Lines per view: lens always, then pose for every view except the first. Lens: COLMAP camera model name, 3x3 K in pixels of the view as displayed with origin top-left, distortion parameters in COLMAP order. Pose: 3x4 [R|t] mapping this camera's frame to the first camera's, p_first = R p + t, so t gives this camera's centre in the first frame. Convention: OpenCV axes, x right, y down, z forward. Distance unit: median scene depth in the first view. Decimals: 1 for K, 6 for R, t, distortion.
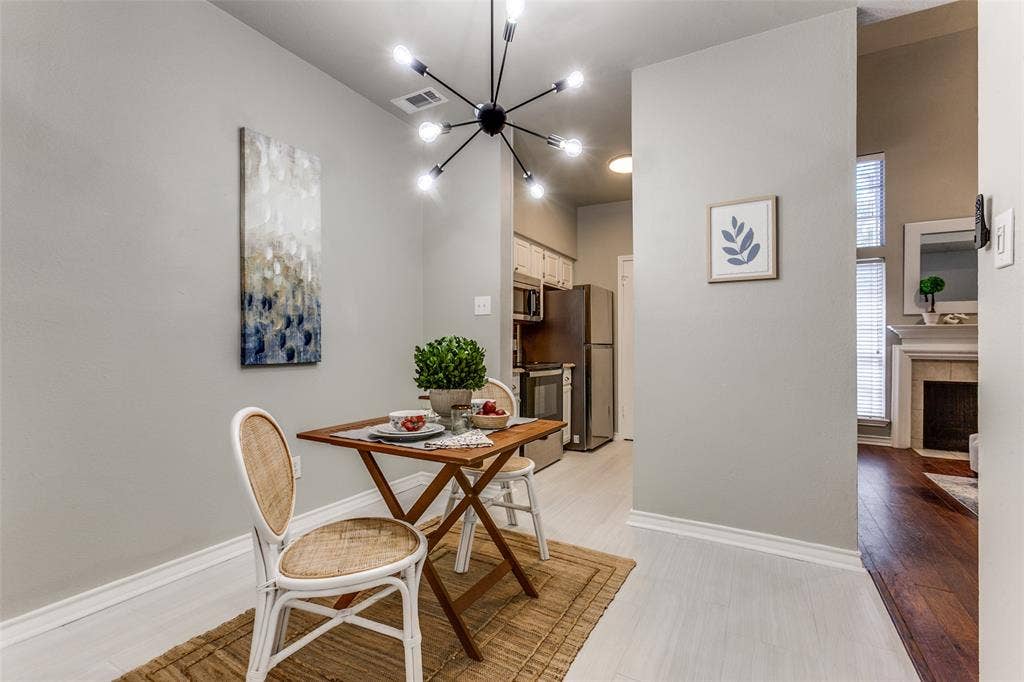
lens RADIAL K [[451.5, 0, 514.6], [0, 451.5, 346.7], [0, 0, 1]] dist [-0.000756, 0.000282]
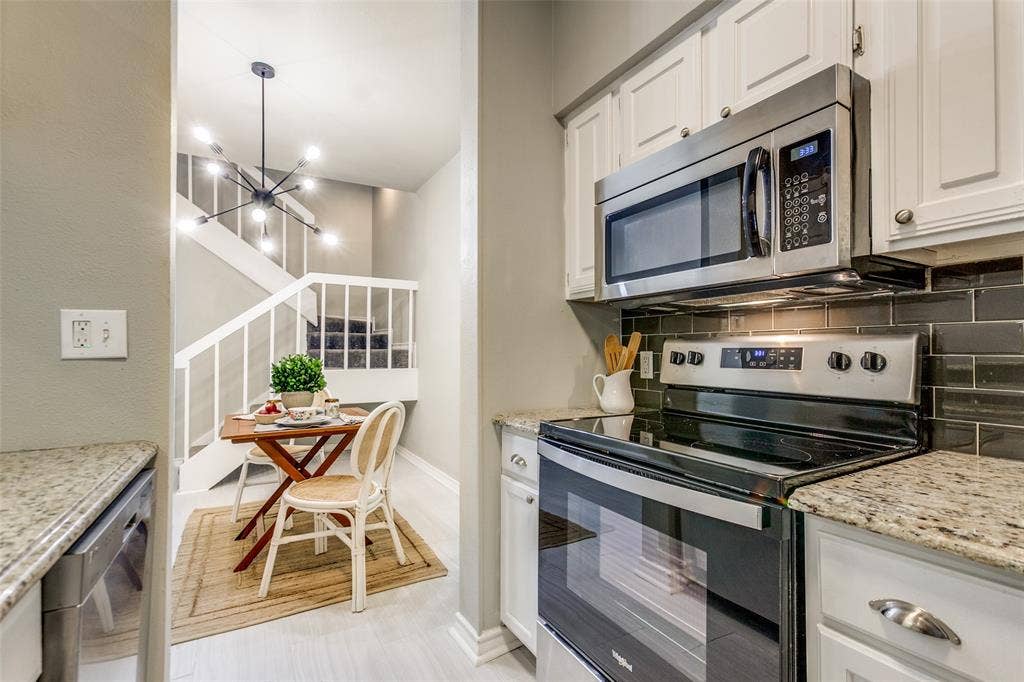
lens RADIAL K [[451.5, 0, 514.6], [0, 451.5, 346.7], [0, 0, 1]] dist [-0.000756, 0.000282]
pose [[-0.507730, -0.012623, -0.861424, 0.536609], [-0.006439, 0.999920, -0.010857, -0.026200], [0.861492, 0.000035, -0.507771, 1.702168]]
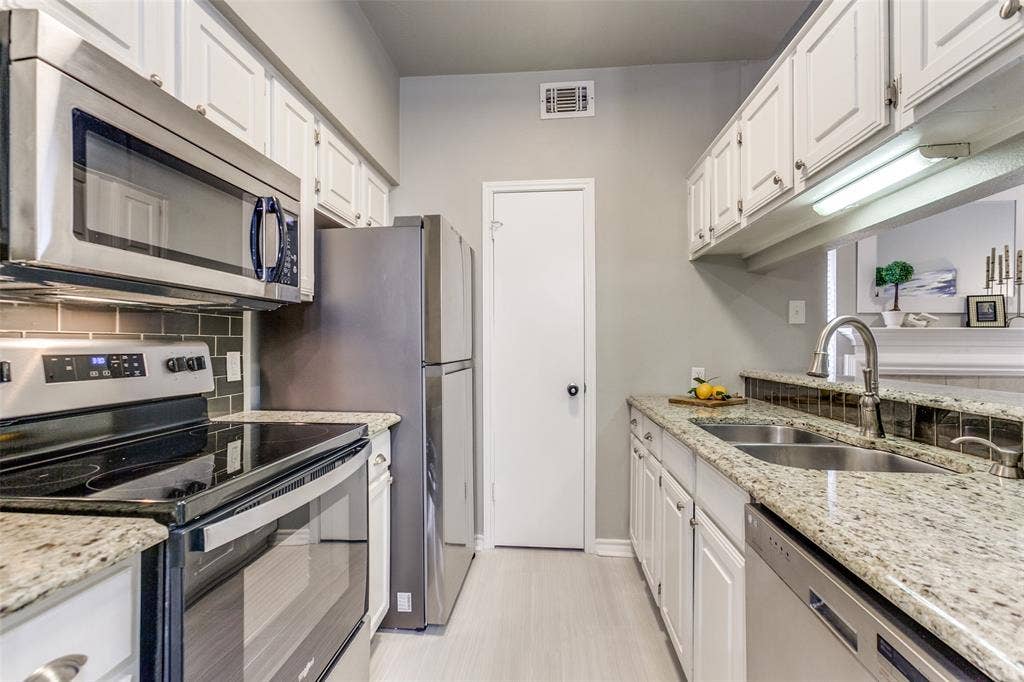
lens RADIAL K [[452.1, 0, 511.6], [0, 452.1, 344.1], [0, 0, 1]] dist [-0.018915, 0.015805]
pose [[0.913777, -0.001593, 0.406213, 0.114811], [0.003373, 0.999988, -0.003665, -0.039595], [-0.406202, 0.004719, 0.913771, 1.100878]]
